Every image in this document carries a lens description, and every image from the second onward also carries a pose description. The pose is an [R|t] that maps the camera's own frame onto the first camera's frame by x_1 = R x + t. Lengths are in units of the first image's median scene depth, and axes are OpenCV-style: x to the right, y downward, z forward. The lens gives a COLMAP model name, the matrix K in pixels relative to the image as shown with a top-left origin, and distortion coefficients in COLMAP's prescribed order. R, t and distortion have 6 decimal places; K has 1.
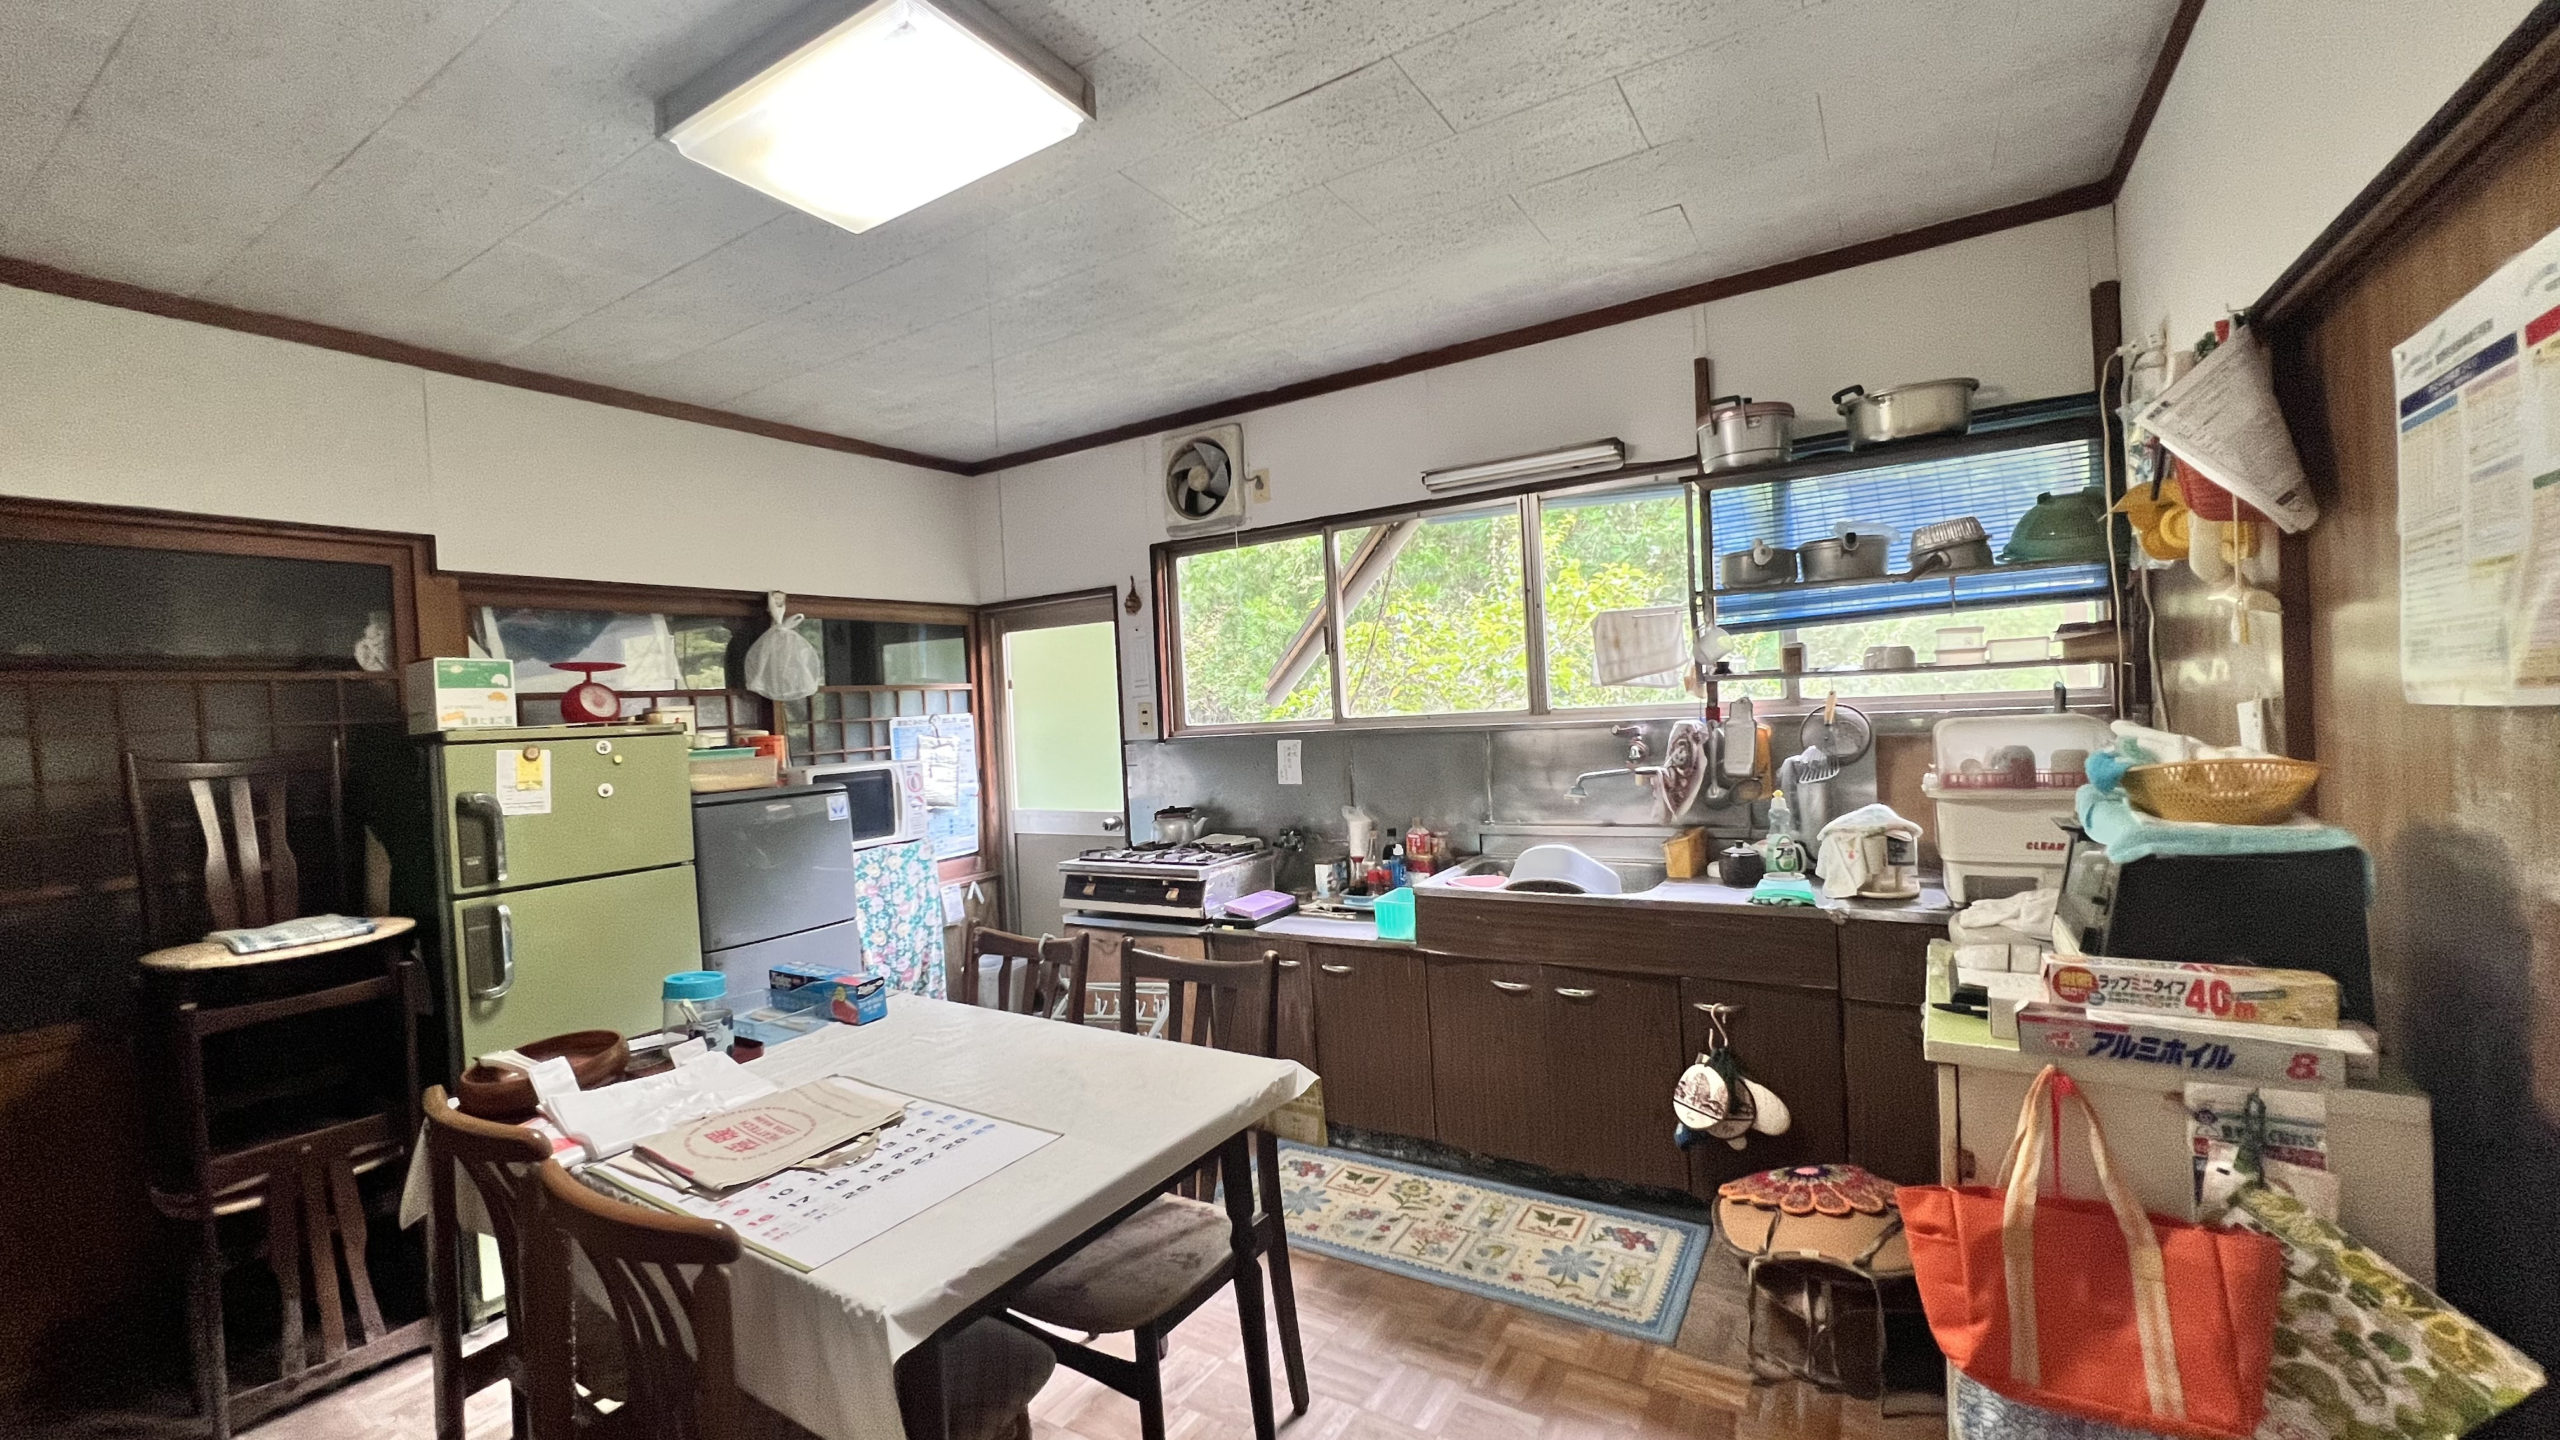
lens RADIAL K [[1028.2, 0, 1270.5], [0, 1028.2, 722.2], [0, 0, 1]] dist [0.001947, -0.000176]
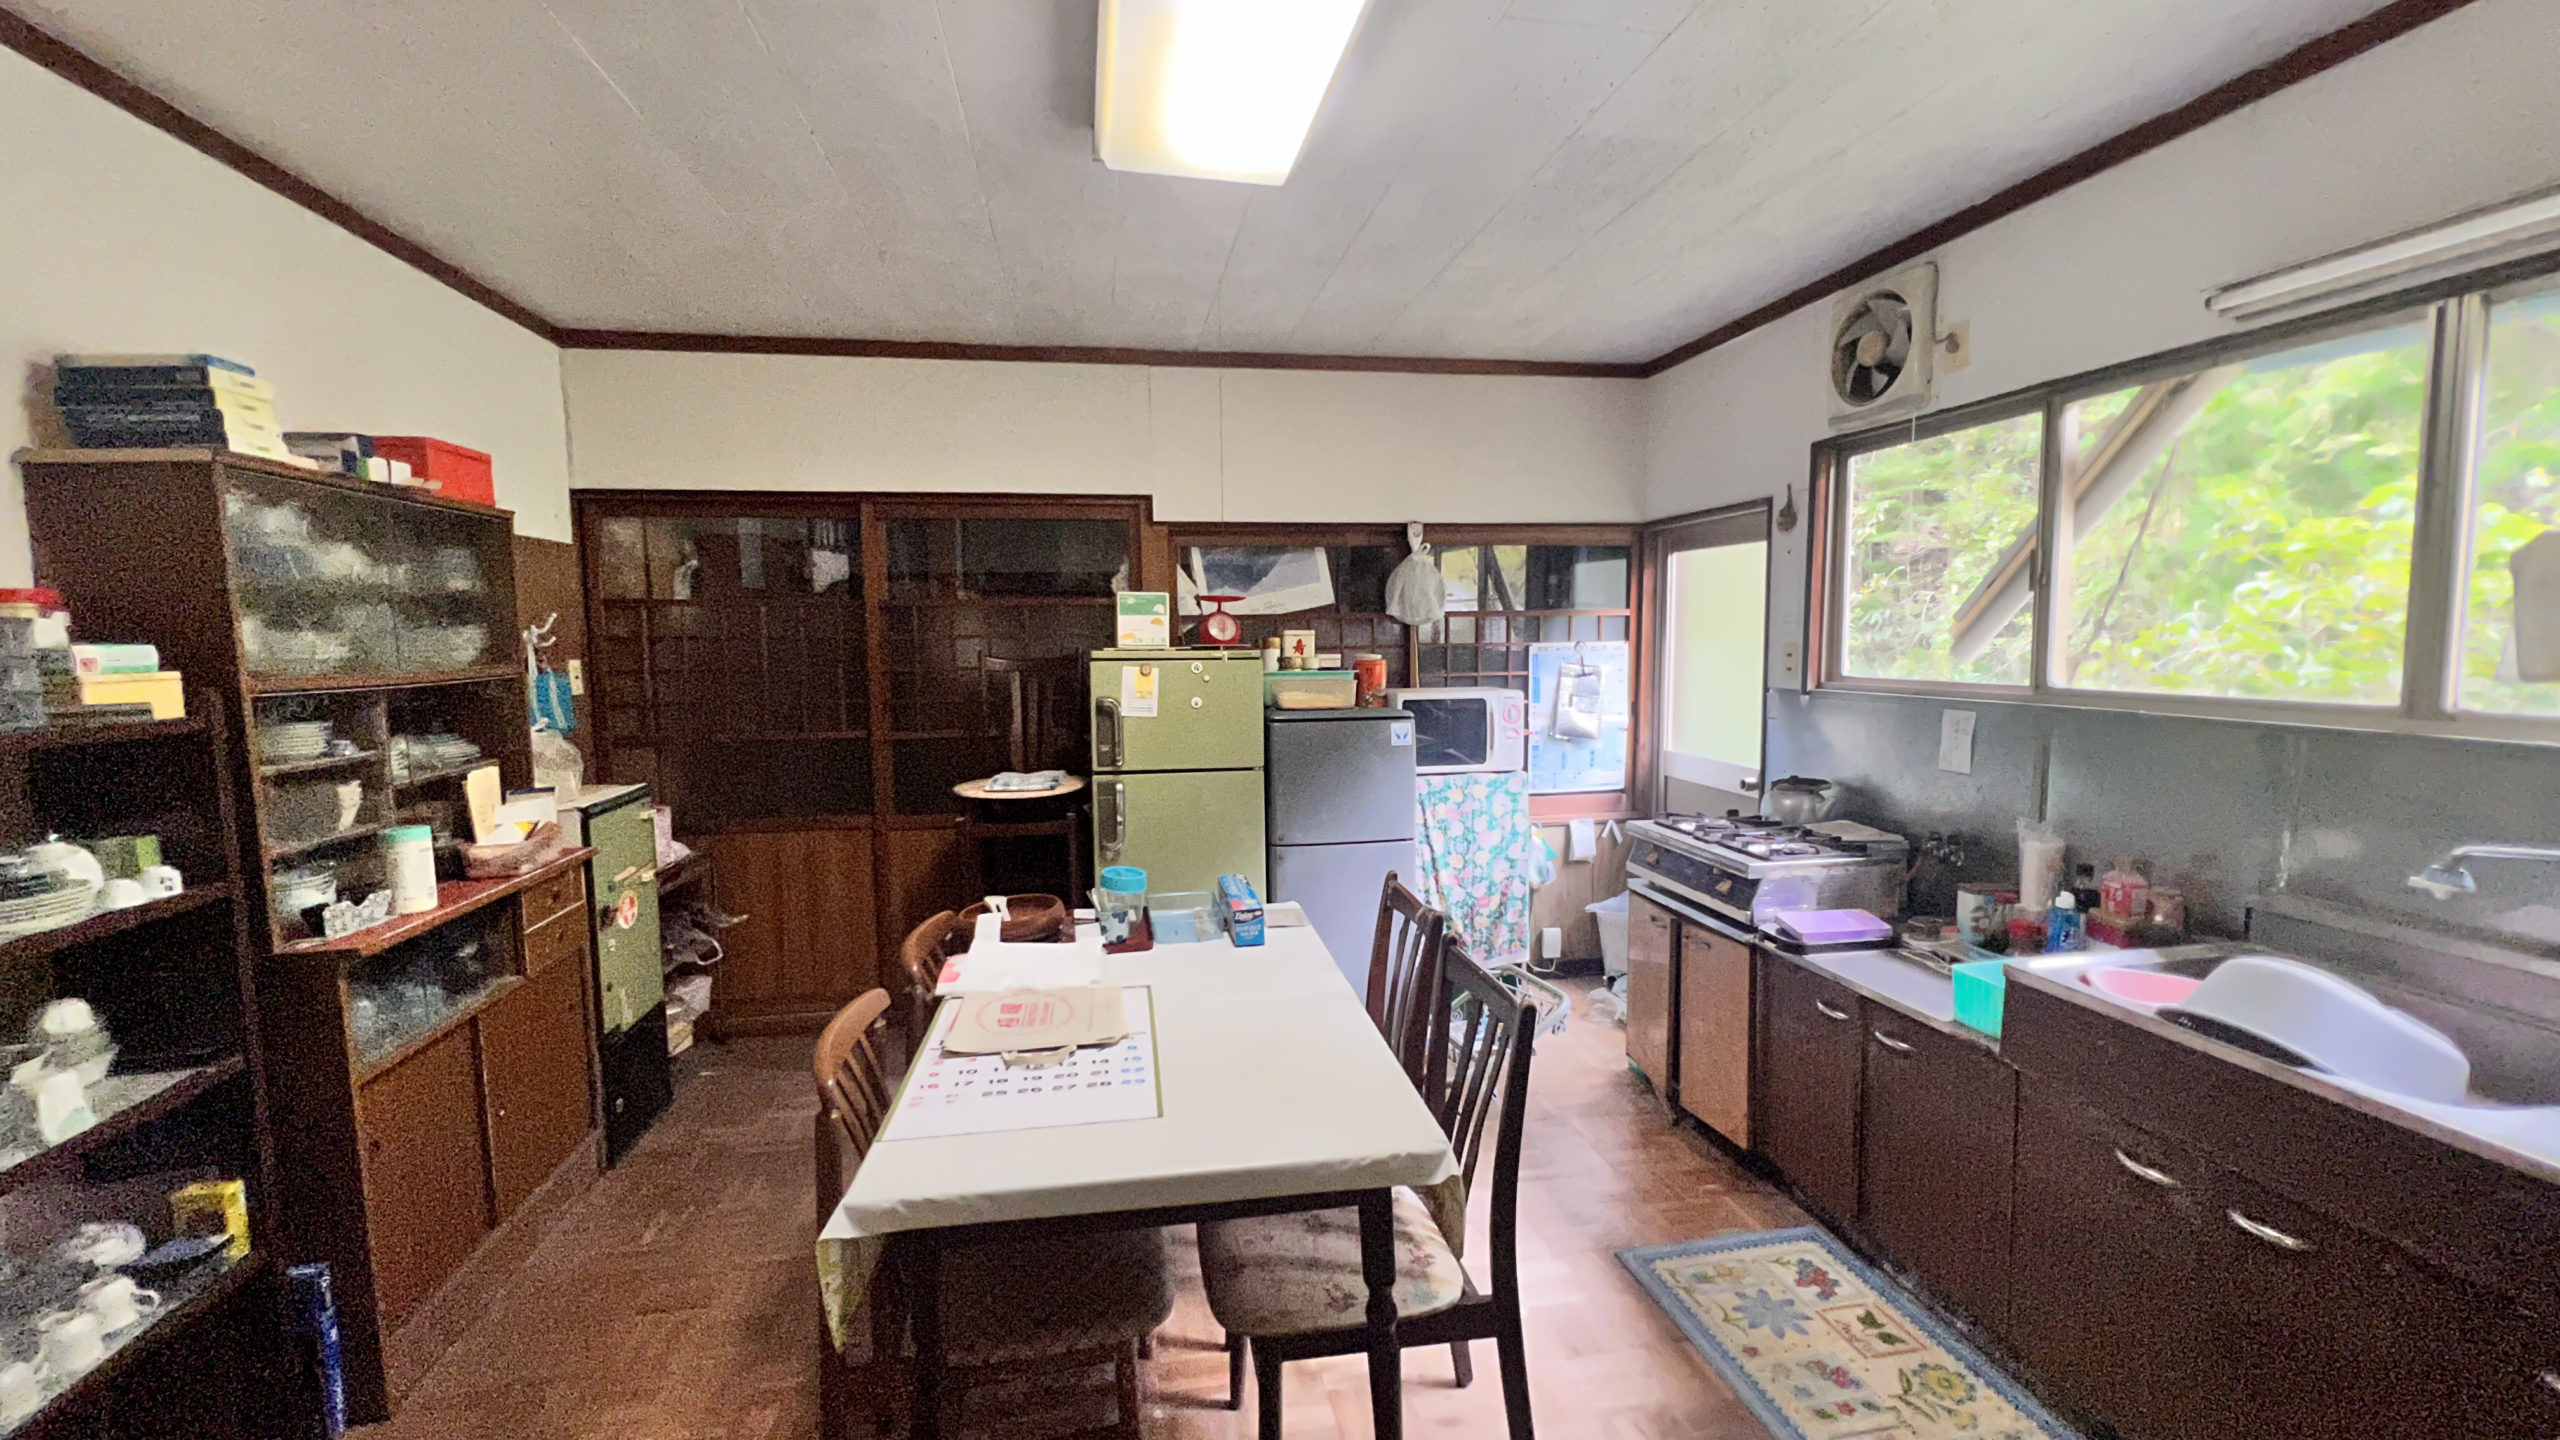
lens RADIAL K [[1028.2, 0, 1271.8], [0, 1028.2, 719.4], [0, 0, 1]] dist [0.001947, -0.000176]
pose [[0.669341, 0.110183, -0.734740, 0.235672], [-0.036588, 0.992630, 0.115525, -0.043394], [0.742054, -0.050443, 0.668439, 0.176832]]
